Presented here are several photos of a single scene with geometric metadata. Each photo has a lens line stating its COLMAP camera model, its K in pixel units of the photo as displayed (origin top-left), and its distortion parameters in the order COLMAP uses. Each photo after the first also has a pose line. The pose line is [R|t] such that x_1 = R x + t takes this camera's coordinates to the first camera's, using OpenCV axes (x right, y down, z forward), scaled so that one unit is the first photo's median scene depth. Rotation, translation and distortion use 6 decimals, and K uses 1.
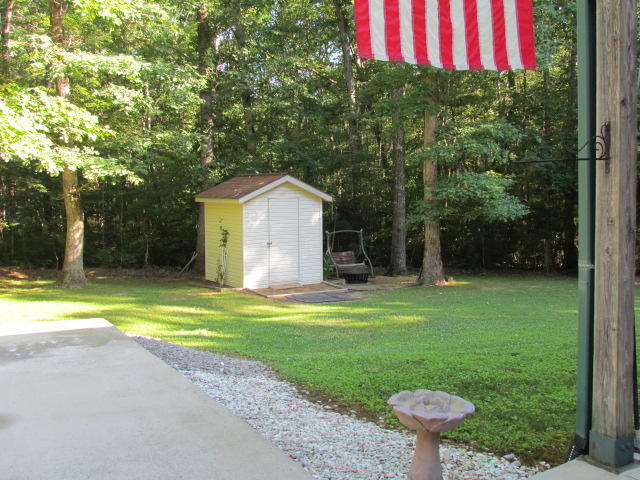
lens RADIAL K [[688.8, 0, 320.3], [0, 688.8, 240.6], [0, 0, 1]] dist [-0.048864, 0.000000]
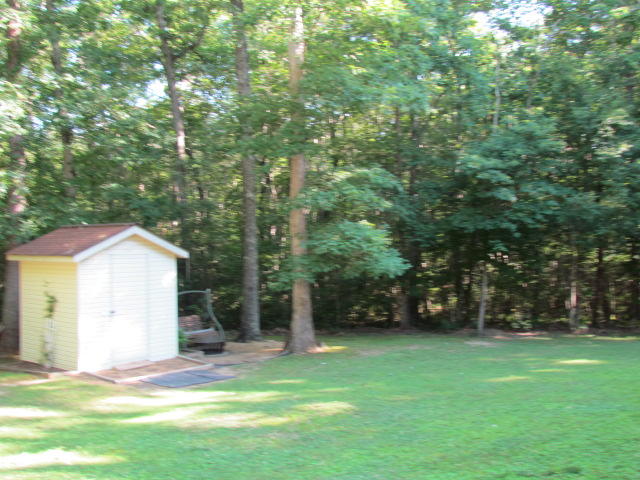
lens RADIAL K [[688.8, 0, 319.6], [0, 688.8, 237.9], [0, 0, 1]] dist [-0.048864, 0.000000]
pose [[0.954851, -0.006945, 0.297004, -0.077094], [0.030884, 0.996630, -0.075987, -0.013097], [-0.295475, 0.081729, 0.951848, 0.166322]]
